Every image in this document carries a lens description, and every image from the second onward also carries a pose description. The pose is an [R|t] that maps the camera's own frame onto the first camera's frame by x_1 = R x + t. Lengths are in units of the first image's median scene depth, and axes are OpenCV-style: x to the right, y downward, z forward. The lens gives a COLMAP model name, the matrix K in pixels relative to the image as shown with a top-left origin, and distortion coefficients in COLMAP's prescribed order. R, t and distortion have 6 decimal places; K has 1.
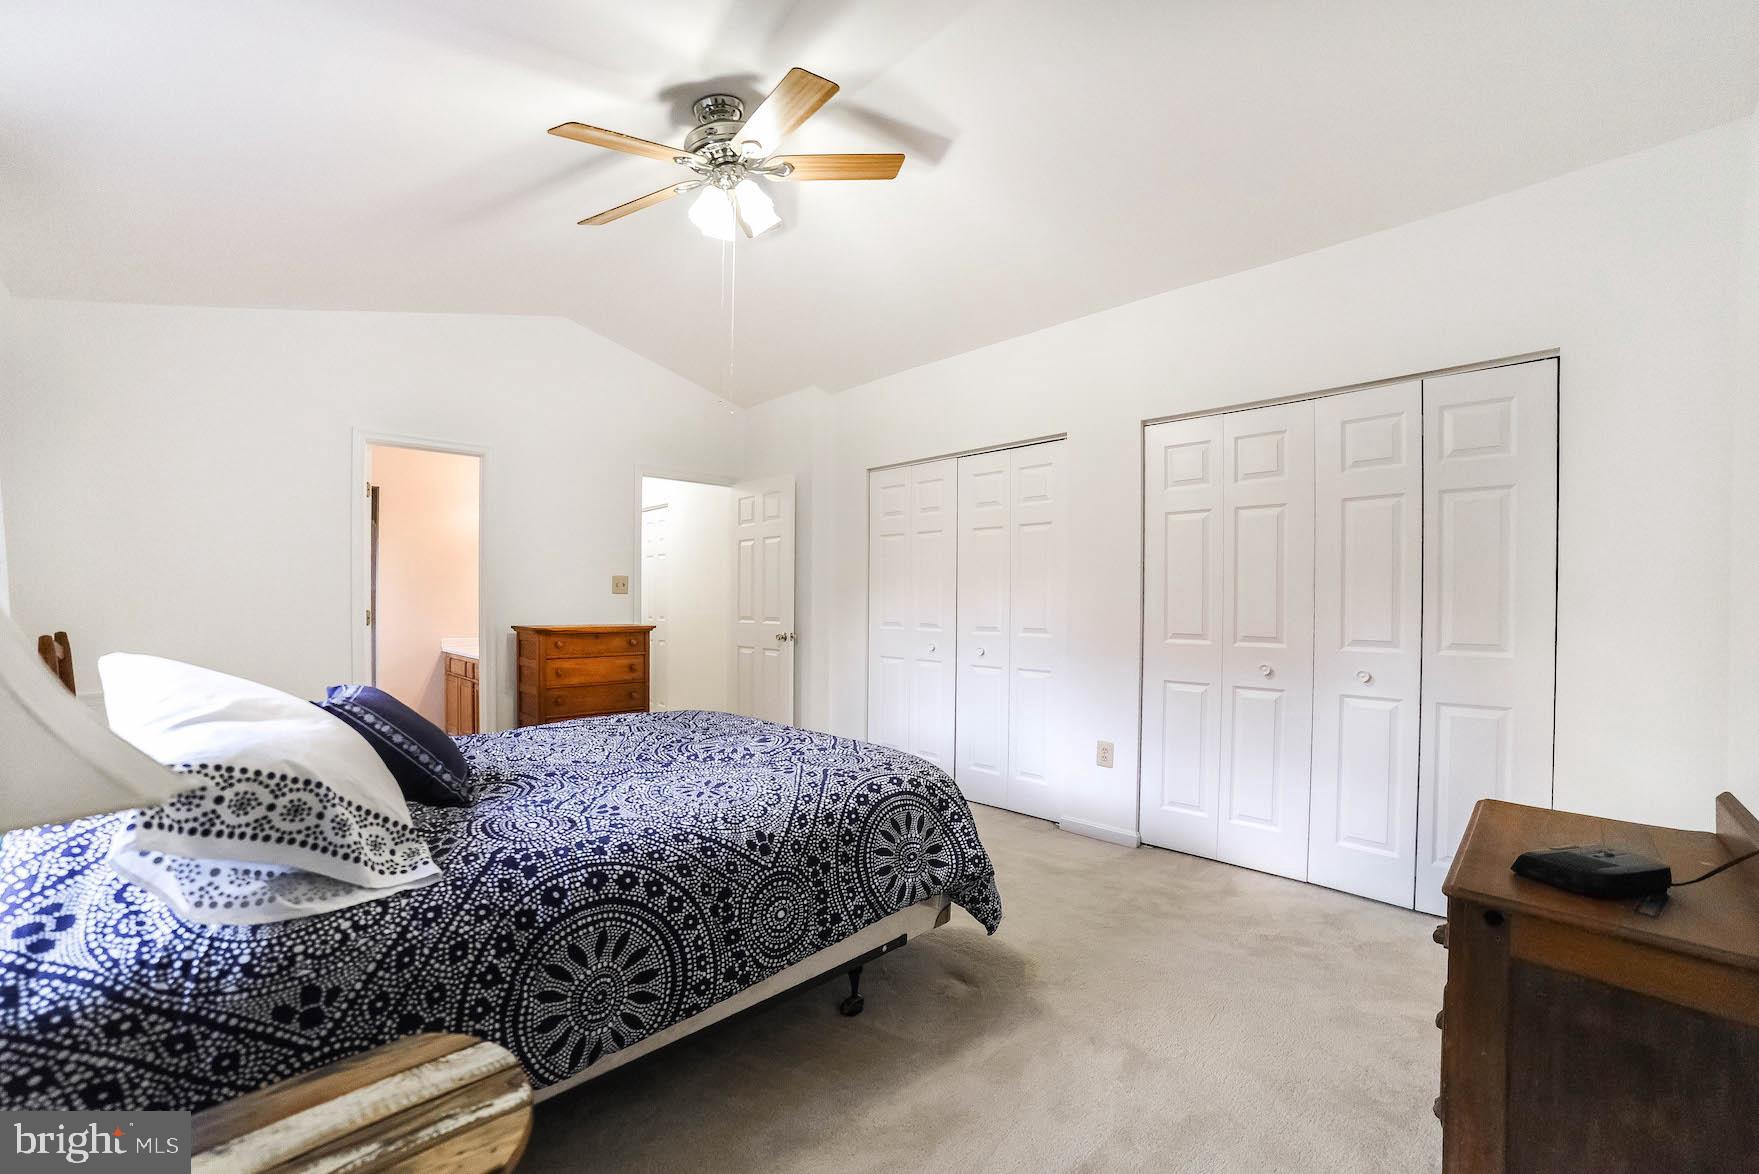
lens RADIAL K [[706.9, 0, 886.5], [0, 706.9, 605.3], [0, 0, 1]] dist [-0.089316, 0.035621]
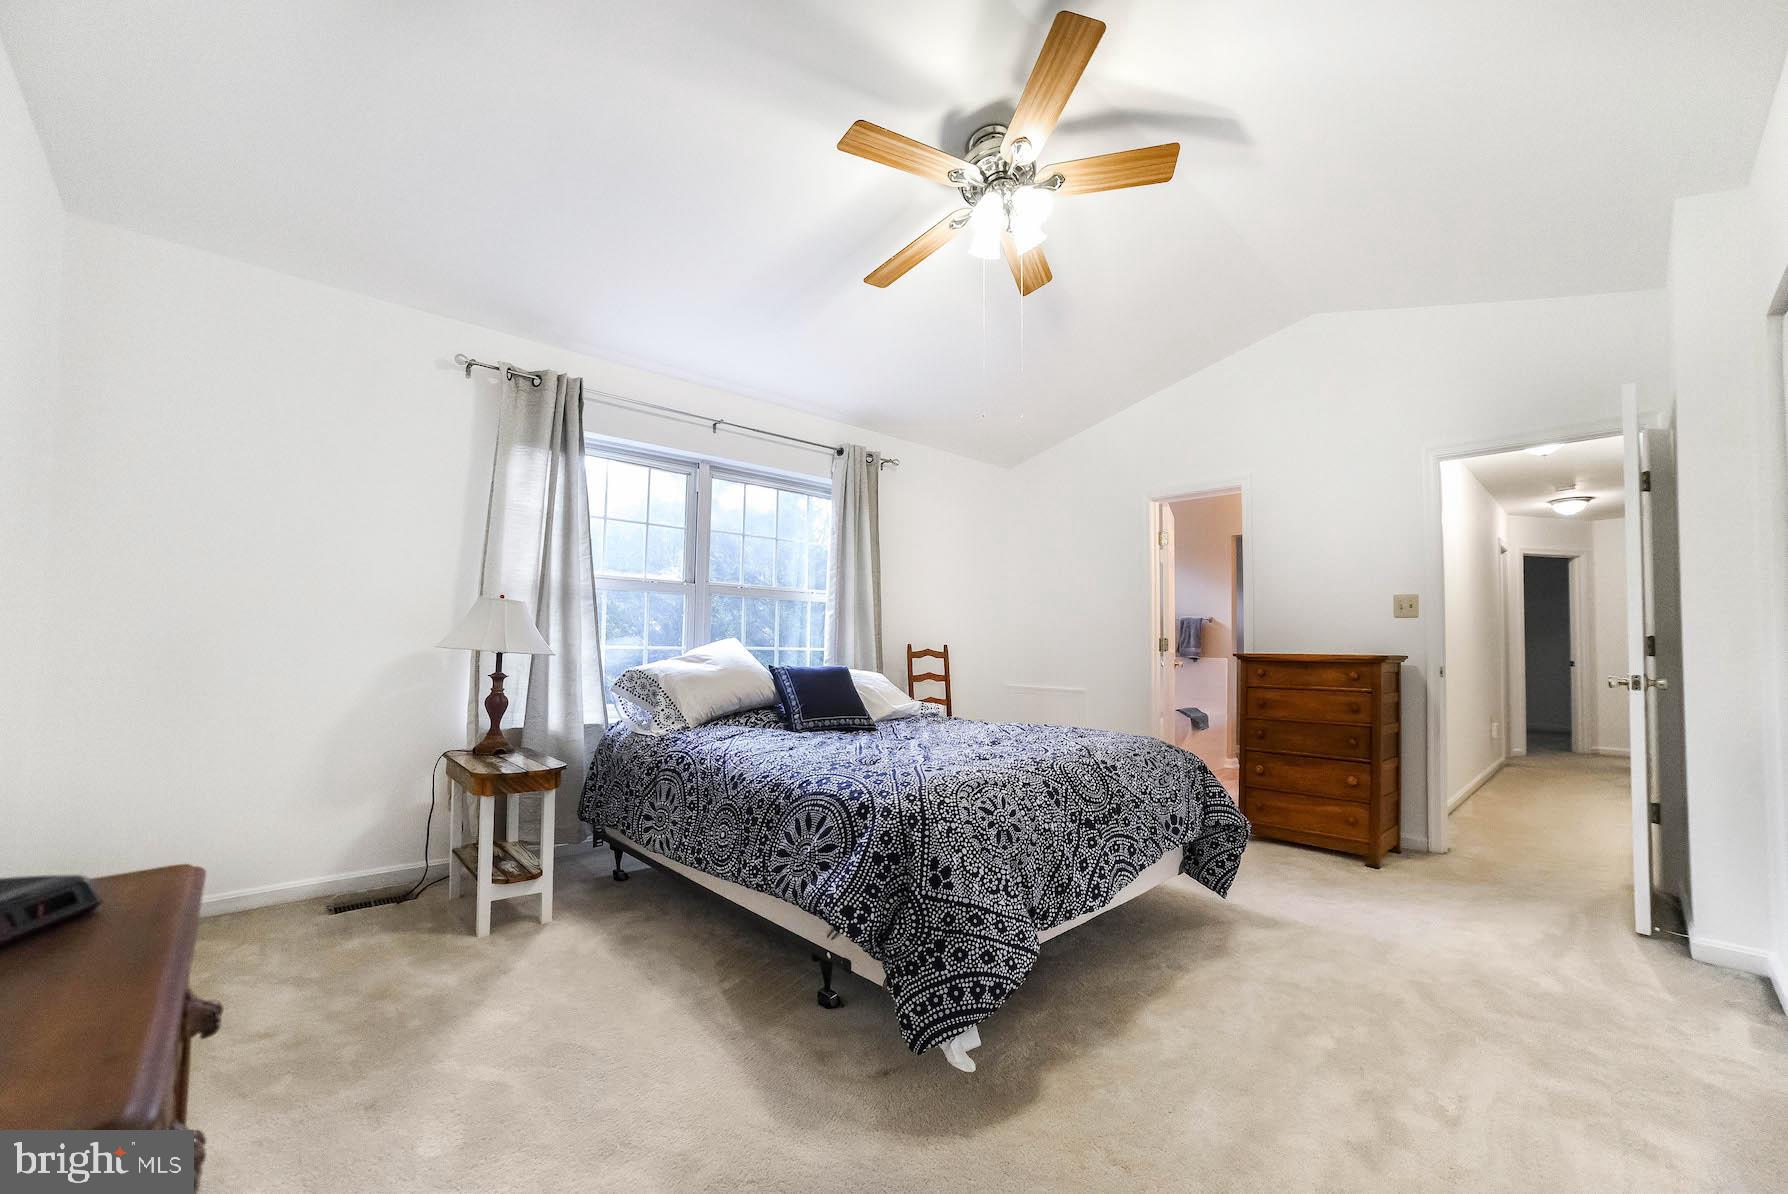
lens RADIAL K [[718.6, 0, 901.1], [0, 718.6, 615.6], [0, 0, 1]] dist [-0.089316, 0.035621]
pose [[-0.025186, -0.046463, -0.998602, 1.016060], [-0.017190, 0.998792, -0.046038, 0.068126], [0.999535, 0.016007, -0.025954, 1.140496]]
